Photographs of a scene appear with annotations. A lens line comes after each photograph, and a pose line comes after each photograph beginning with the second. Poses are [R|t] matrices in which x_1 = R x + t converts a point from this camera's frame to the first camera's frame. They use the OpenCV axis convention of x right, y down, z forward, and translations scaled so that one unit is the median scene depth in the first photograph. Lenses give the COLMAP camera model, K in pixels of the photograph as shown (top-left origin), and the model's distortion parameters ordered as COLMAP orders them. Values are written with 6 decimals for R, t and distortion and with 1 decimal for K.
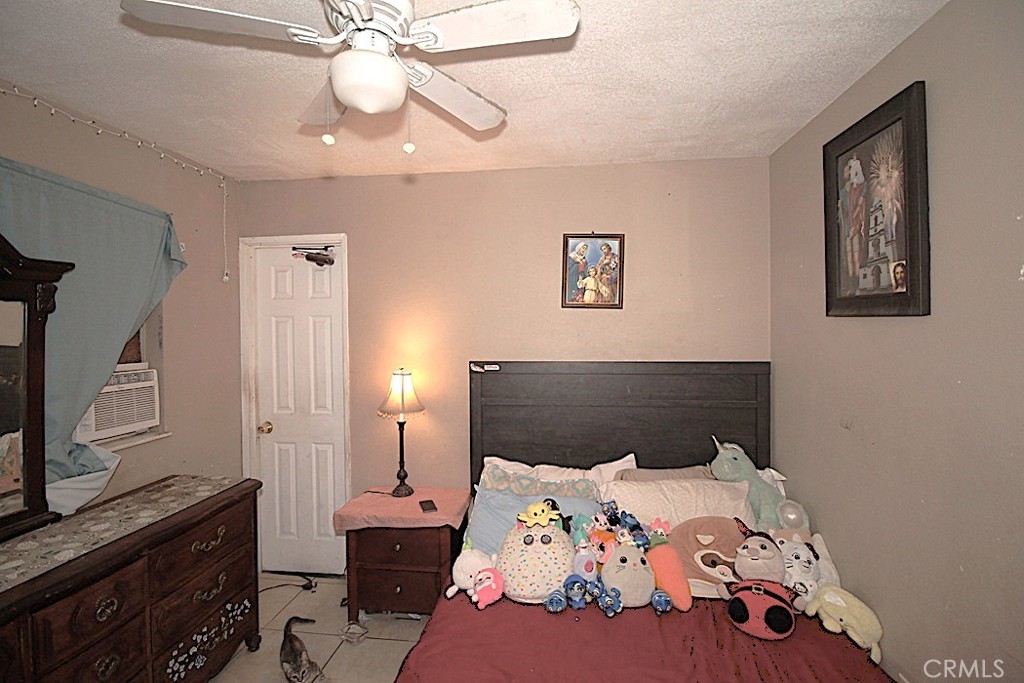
lens RADIAL K [[479.4, 0, 514.3], [0, 479.4, 334.7], [0, 0, 1]] dist [-0.002147, -0.010638]
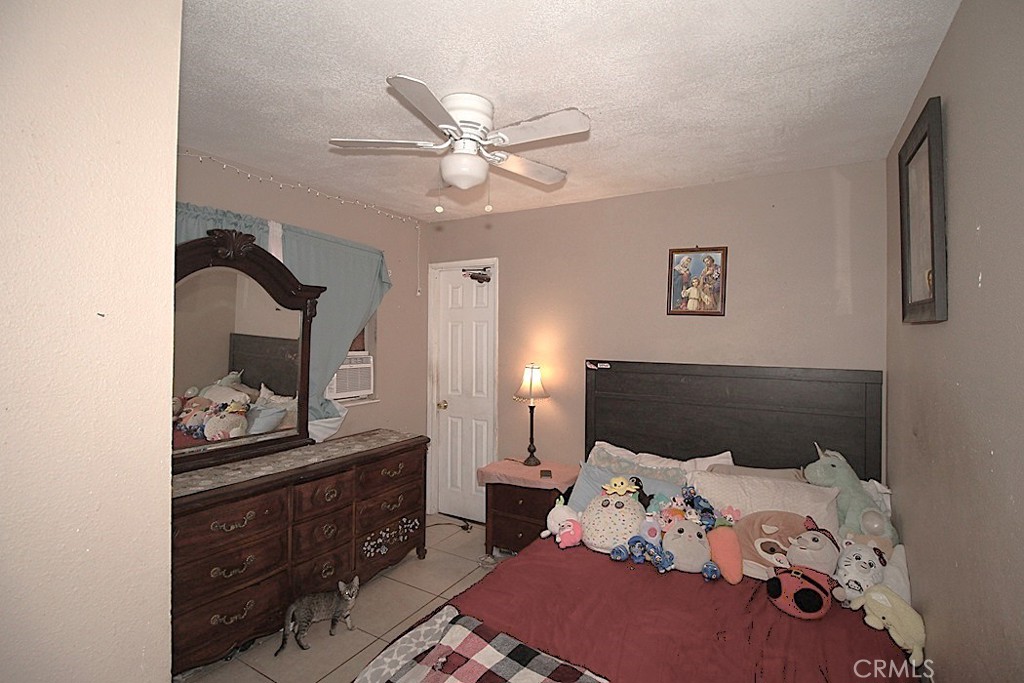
lens RADIAL K [[479.4, 0, 519.1], [0, 479.4, 338.2], [0, 0, 1]] dist [-0.002147, -0.010638]
pose [[0.917577, 0.019864, -0.397061, 0.287013], [-0.024938, 0.999660, -0.007619, 0.019121], [0.396774, 0.016893, 0.917761, -0.208145]]
